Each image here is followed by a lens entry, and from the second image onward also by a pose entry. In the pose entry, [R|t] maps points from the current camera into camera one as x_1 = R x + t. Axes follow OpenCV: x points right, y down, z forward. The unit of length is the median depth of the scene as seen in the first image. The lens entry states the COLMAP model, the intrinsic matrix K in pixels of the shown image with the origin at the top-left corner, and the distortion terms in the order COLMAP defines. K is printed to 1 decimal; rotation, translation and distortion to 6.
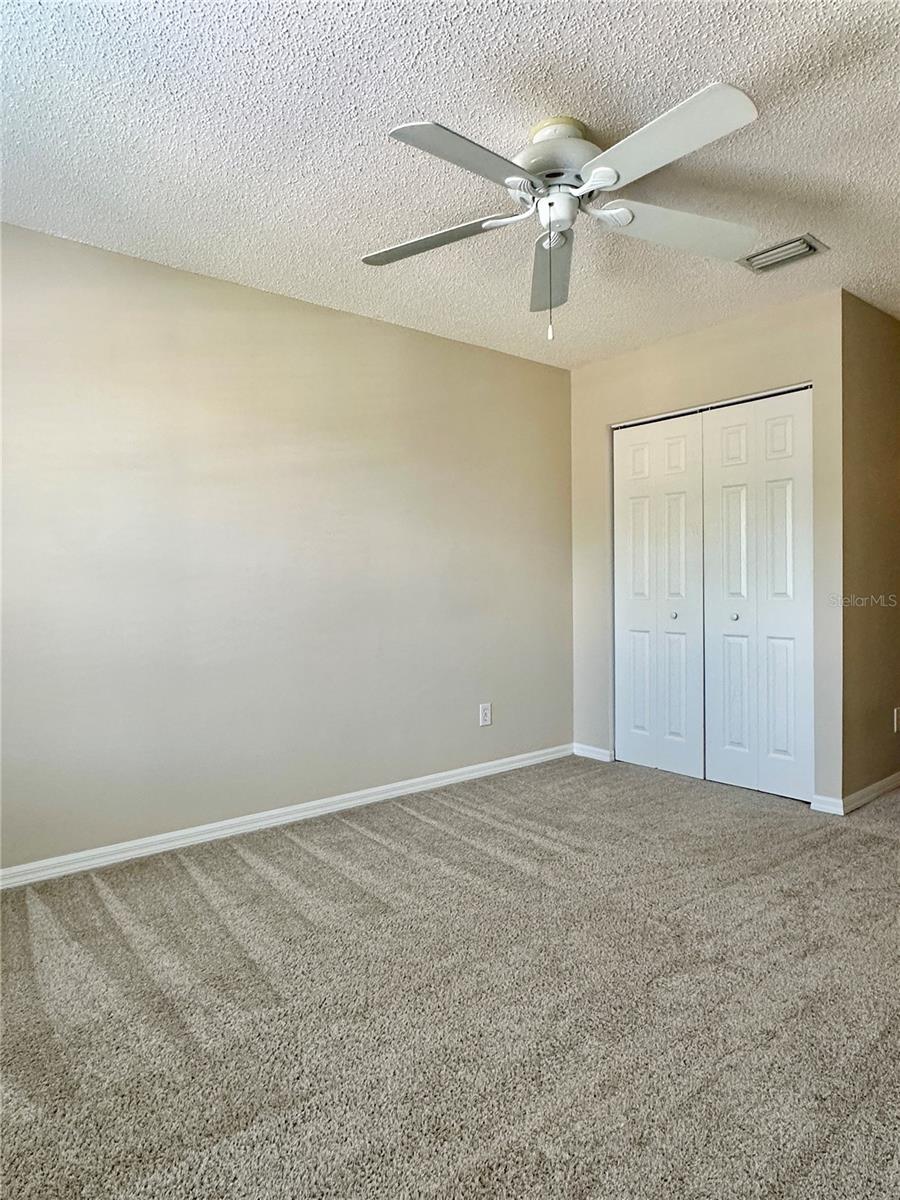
lens RADIAL K [[721.2, 0, 448.2], [0, 721.2, 589.3], [0, 0, 1]] dist [-0.027087, -0.001780]
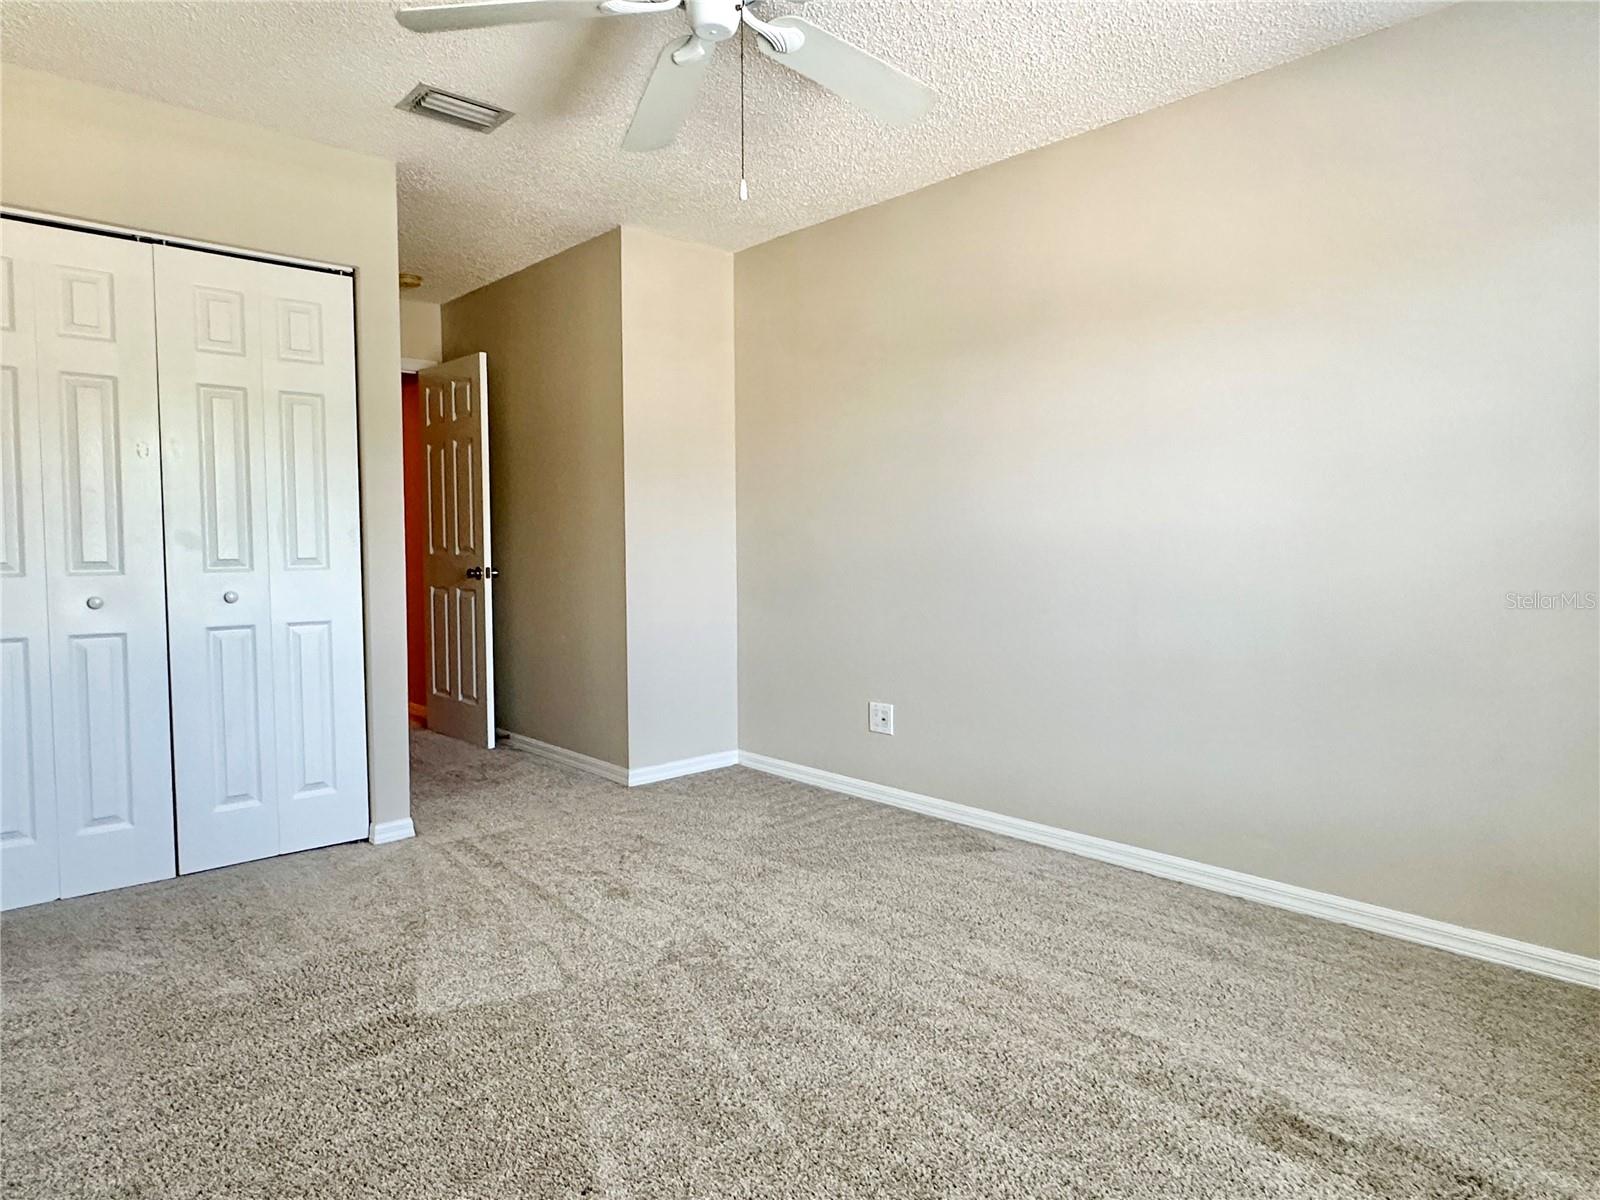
lens RADIAL K [[961.6, 0, 804.5], [0, 961.6, 597.9], [0, 0, 1]] dist [-0.027087, -0.001780]
pose [[-0.073787, -0.046038, 0.996211, -0.523817], [0.010142, 0.998848, 0.046911, 0.005368], [-0.997222, 0.013565, -0.073235, 0.631004]]
